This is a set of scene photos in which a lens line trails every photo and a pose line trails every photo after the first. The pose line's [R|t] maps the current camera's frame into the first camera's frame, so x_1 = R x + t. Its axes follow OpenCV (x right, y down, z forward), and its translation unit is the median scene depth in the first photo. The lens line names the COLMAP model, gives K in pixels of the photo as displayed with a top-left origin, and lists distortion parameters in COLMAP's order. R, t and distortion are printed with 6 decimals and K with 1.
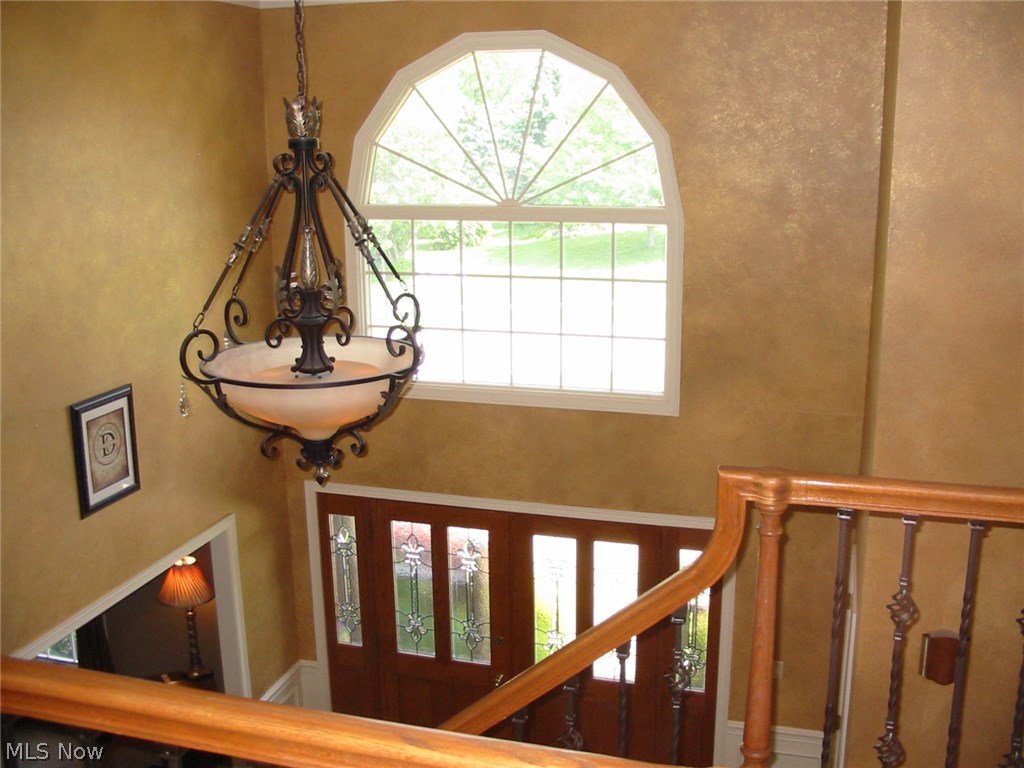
lens RADIAL K [[1065.4, 0, 529.6], [0, 1065.4, 383.4], [0, 0, 1]] dist [-0.181490, 0.233434]
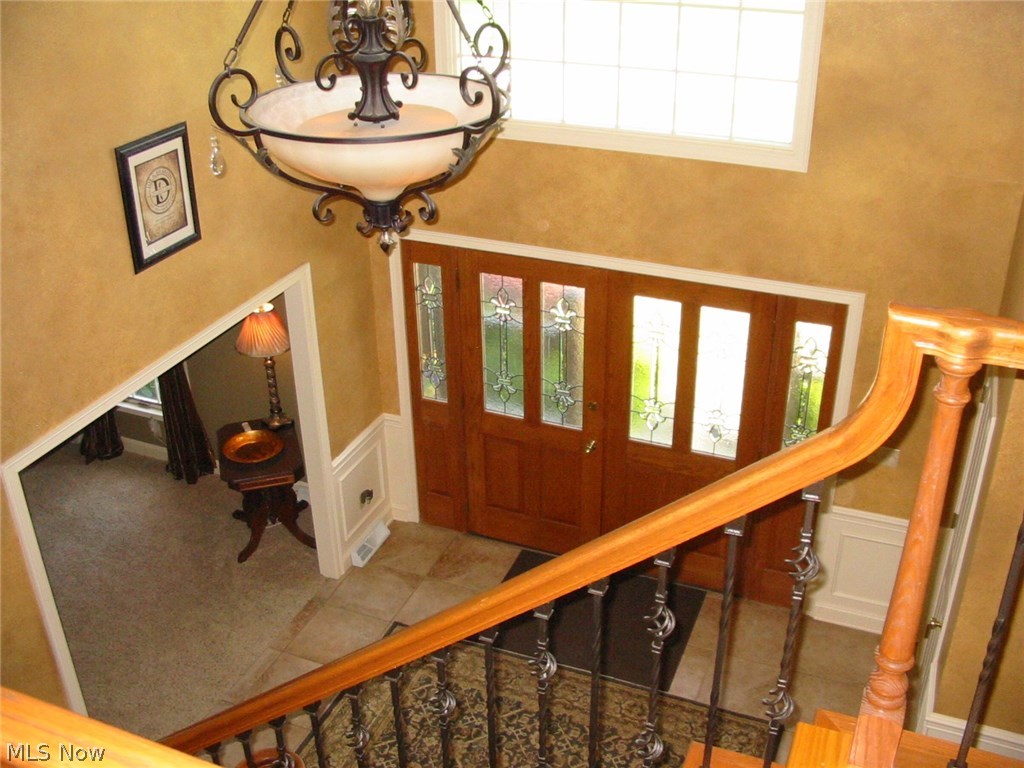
lens RADIAL K [[1065.4, 0, 529.6], [0, 1065.4, 383.4], [0, 0, 1]] dist [-0.181490, 0.233434]
pose [[0.994444, 0.050693, -0.092258, 0.002471], [-0.025512, 0.966343, 0.255990, -0.019051], [0.102130, -0.252214, 0.962267, 0.124437]]
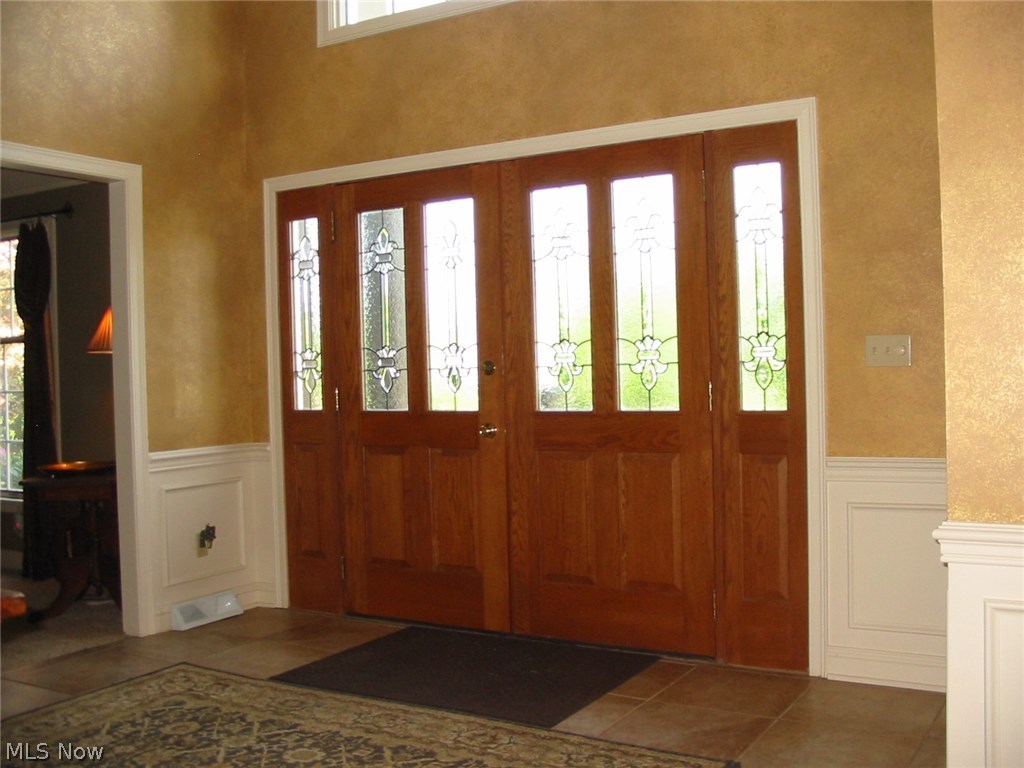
lens RADIAL K [[1065.4, 0, 529.6], [0, 1065.4, 383.4], [0, 0, 1]] dist [-0.181490, 0.233434]
pose [[0.967400, -0.012065, -0.252967, 0.225271], [-0.042632, 0.976852, -0.209626, 0.525170], [0.249640, 0.213576, 0.944492, 0.478616]]
